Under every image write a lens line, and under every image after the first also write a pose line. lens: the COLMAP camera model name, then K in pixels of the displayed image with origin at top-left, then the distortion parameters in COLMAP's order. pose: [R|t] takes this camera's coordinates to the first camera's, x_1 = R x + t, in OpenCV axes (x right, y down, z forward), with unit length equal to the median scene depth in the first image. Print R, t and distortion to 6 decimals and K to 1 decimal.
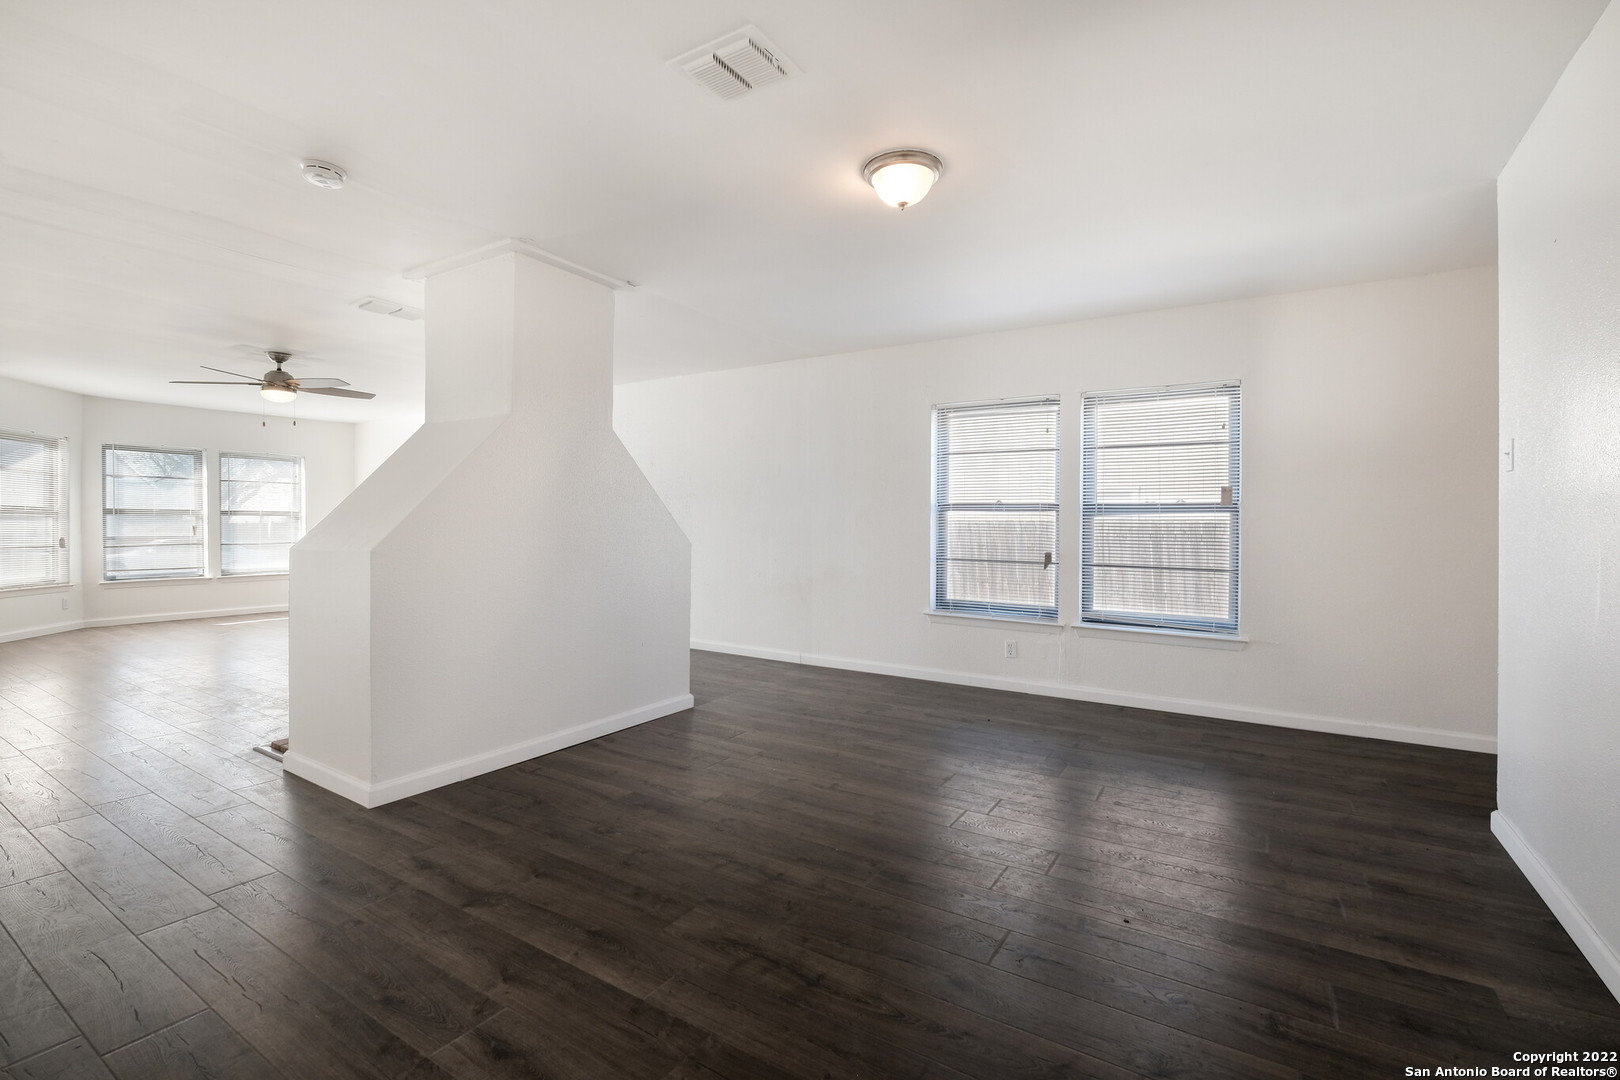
lens RADIAL K [[720.5, 0, 789.7], [0, 720.5, 526.7], [0, 0, 1]] dist [-0.007223, -0.000456]
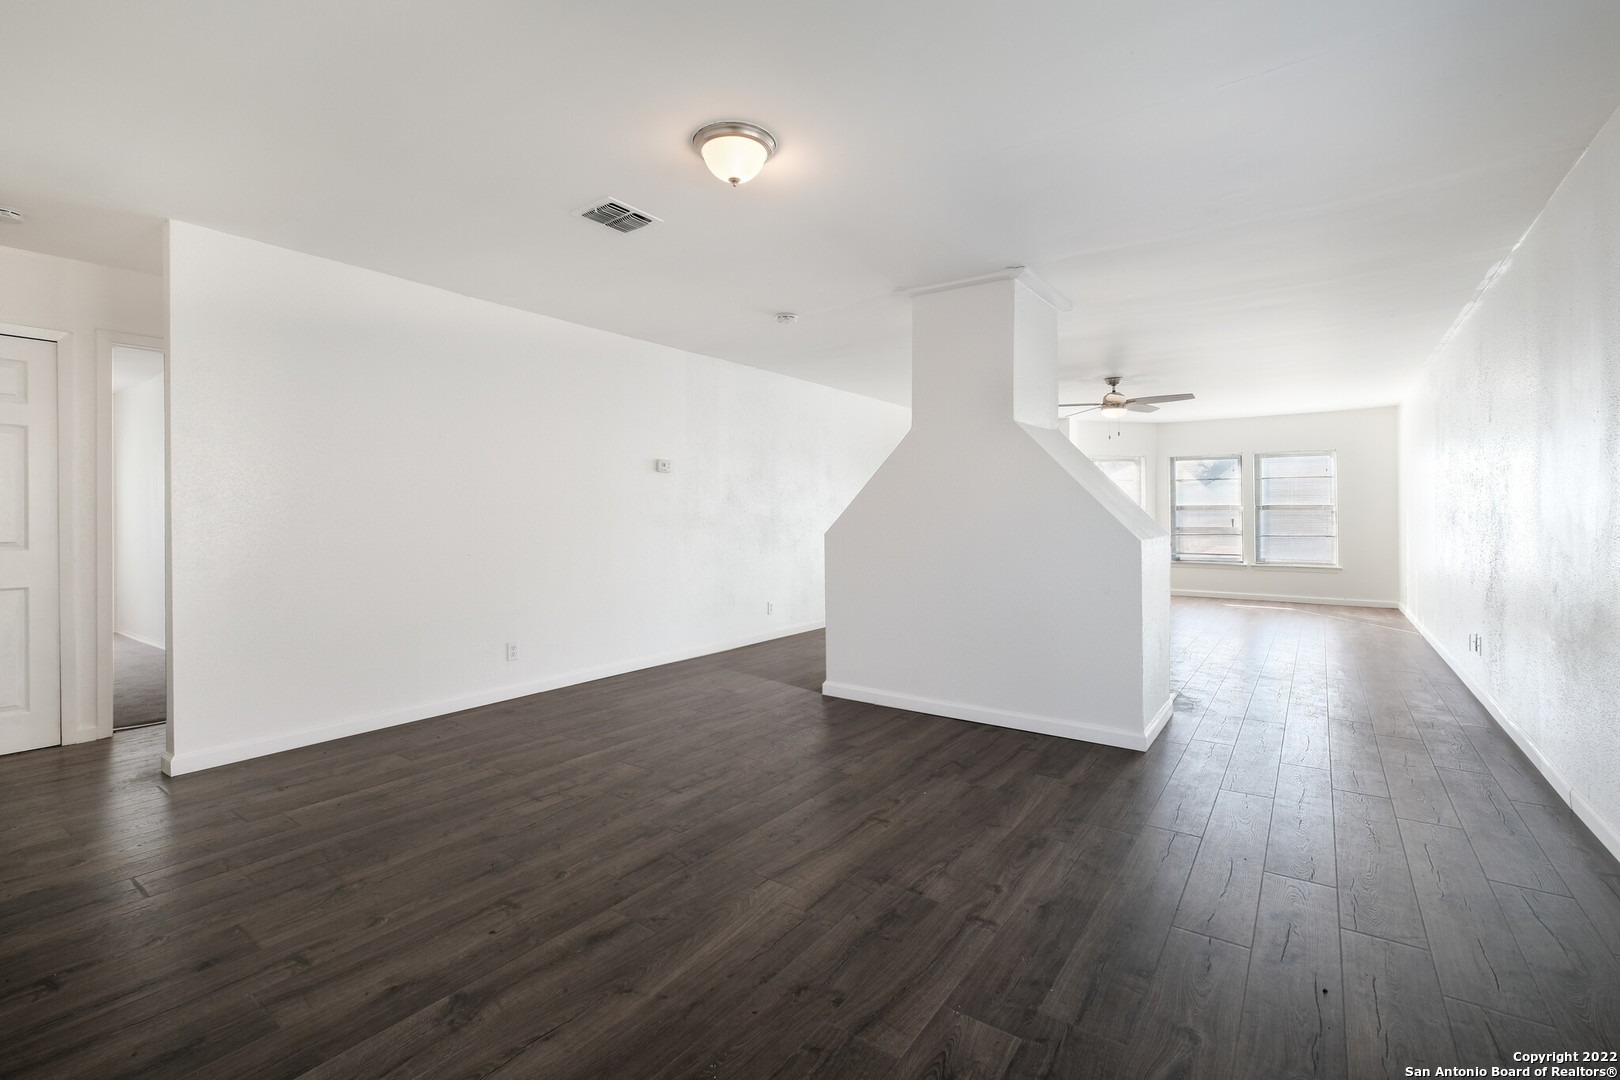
lens RADIAL K [[693.7, 0, 808.3], [0, 693.7, 524.2], [0, 0, 1]] dist [0.006691, 0.000455]
pose [[-0.031468, 0.008081, -0.999472, 0.782452], [-0.001855, 0.999965, 0.008143, -0.001721], [0.999503, 0.002111, -0.031452, 0.821067]]
